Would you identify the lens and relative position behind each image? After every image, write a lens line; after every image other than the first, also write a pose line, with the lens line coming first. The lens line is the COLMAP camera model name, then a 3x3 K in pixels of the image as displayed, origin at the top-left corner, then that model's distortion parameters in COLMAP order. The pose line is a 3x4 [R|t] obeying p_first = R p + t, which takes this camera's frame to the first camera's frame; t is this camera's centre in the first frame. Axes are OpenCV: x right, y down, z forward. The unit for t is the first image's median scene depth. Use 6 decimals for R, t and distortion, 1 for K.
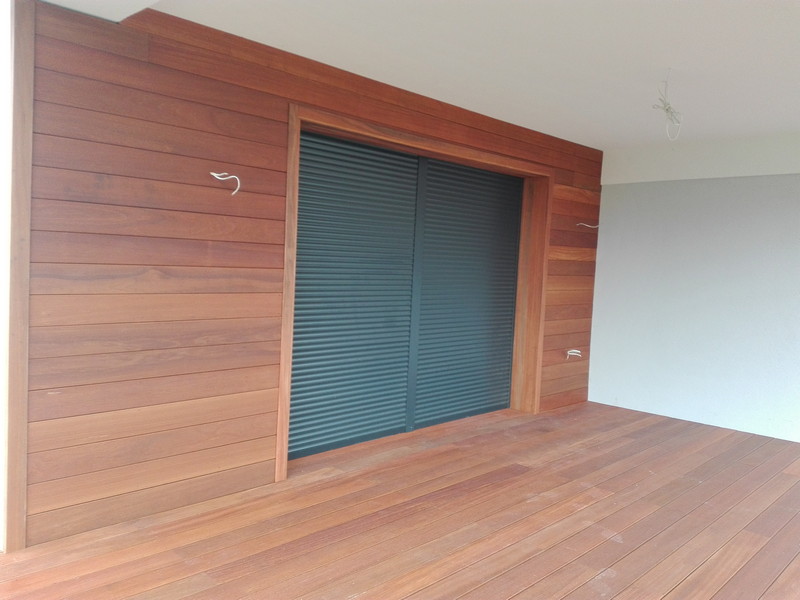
lens RADIAL K [[664.8, 0, 400.0], [0, 664.8, 300.0], [0, 0, 1]] dist [0.112191, -0.213821]
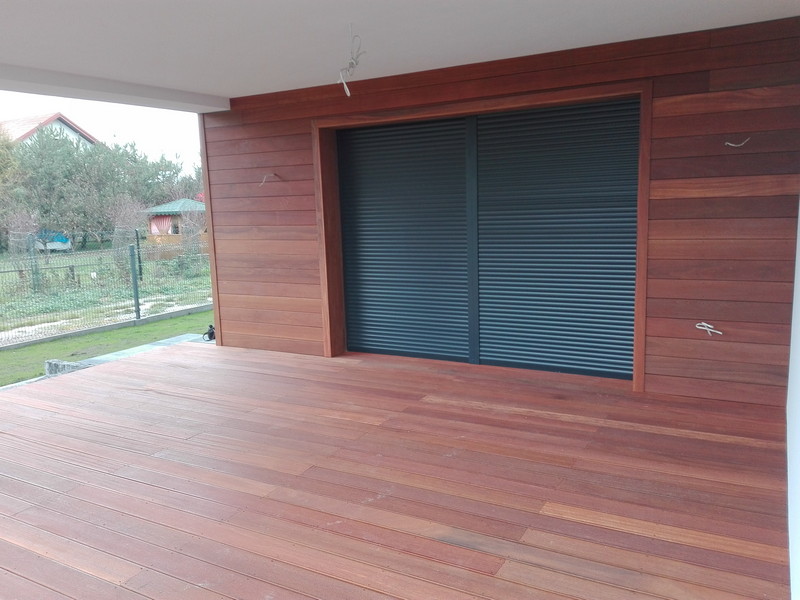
lens RADIAL K [[664.8, 0, 400.0], [0, 664.8, 300.0], [0, 0, 1]] dist [0.112191, -0.213821]
pose [[0.216170, 0.091233, -0.972084, 1.444471], [-0.016996, 0.995825, 0.089682, -0.014329], [0.976208, -0.002865, 0.216819, 0.847997]]
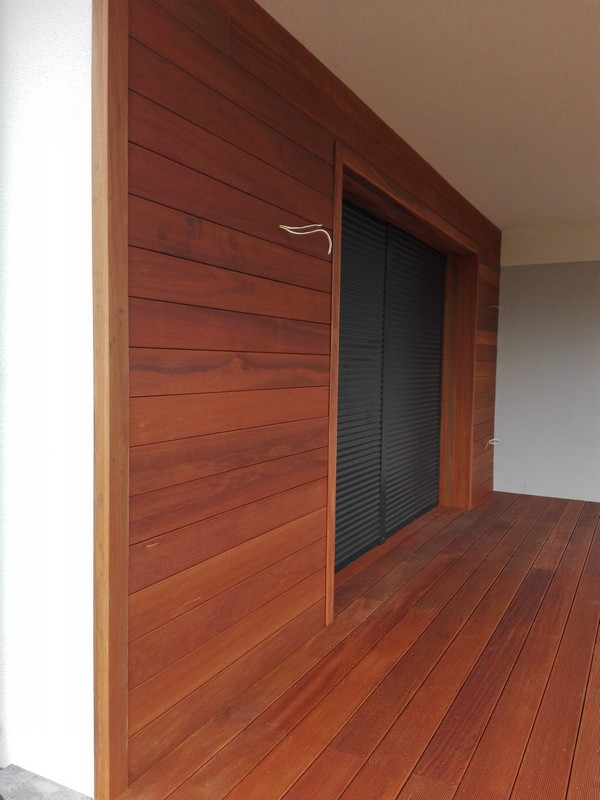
lens RADIAL K [[664.8, 0, 296.9], [0, 664.8, 407.7], [0, 0, 1]] dist [0.112191, -0.213821]
pose [[0.962117, -0.049681, 0.268073, -0.426173], [0.046122, 0.998744, 0.019562, -0.002205], [-0.268708, -0.006457, 0.963200, 0.256216]]
